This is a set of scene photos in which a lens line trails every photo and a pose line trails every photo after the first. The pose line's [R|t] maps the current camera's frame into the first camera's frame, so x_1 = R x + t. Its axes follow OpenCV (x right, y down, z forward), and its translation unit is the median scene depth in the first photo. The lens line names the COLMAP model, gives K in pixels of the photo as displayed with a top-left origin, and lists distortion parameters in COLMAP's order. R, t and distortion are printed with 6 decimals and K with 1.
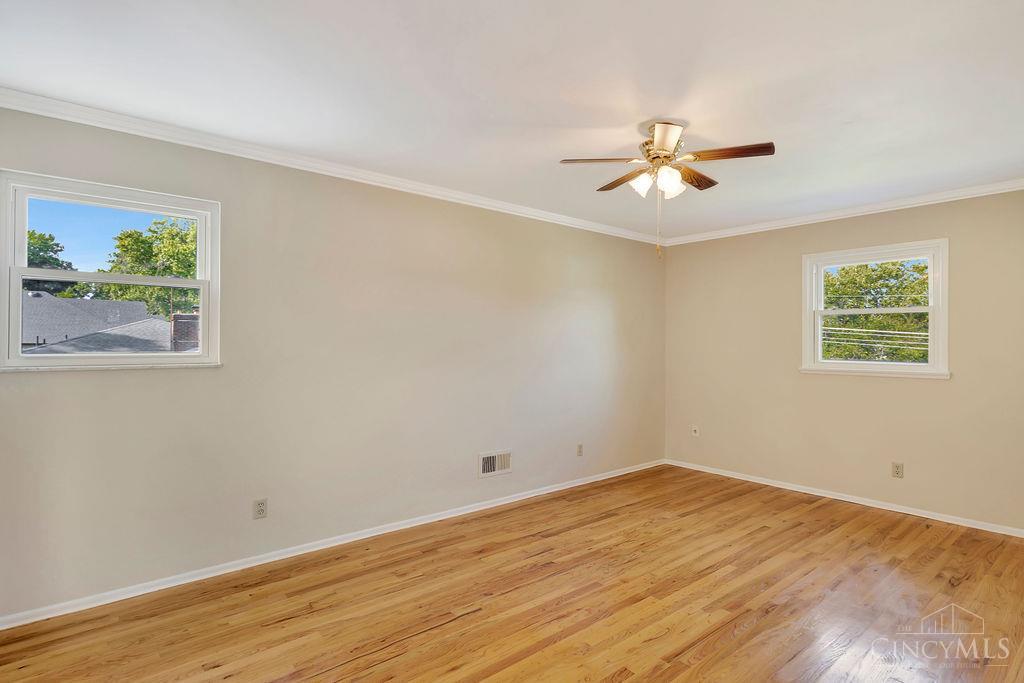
lens RADIAL K [[537.1, 0, 511.7], [0, 537.1, 341.4], [0, 0, 1]] dist [-0.007433, -0.000861]
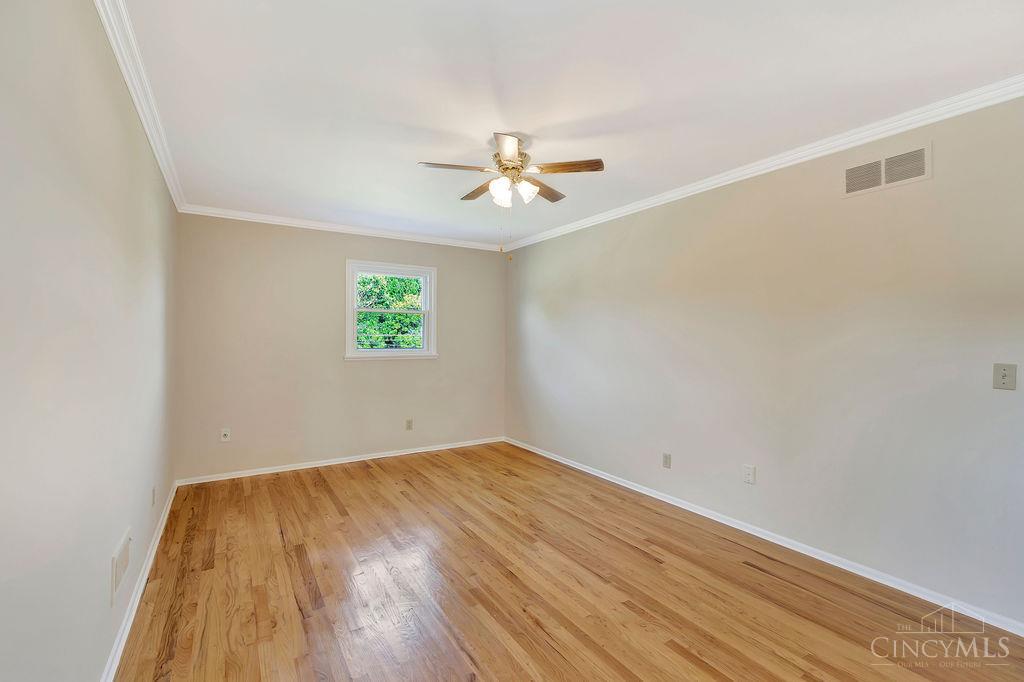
lens RADIAL K [[450.1, 0, 513.1], [0, 450.1, 337.7], [0, 0, 1]] dist [0.002556, -0.000204]
pose [[0.132237, -0.007185, 0.991192, -0.473412], [-0.003818, 0.999963, 0.007758, -0.000722], [-0.991211, -0.004811, 0.132204, 0.632690]]
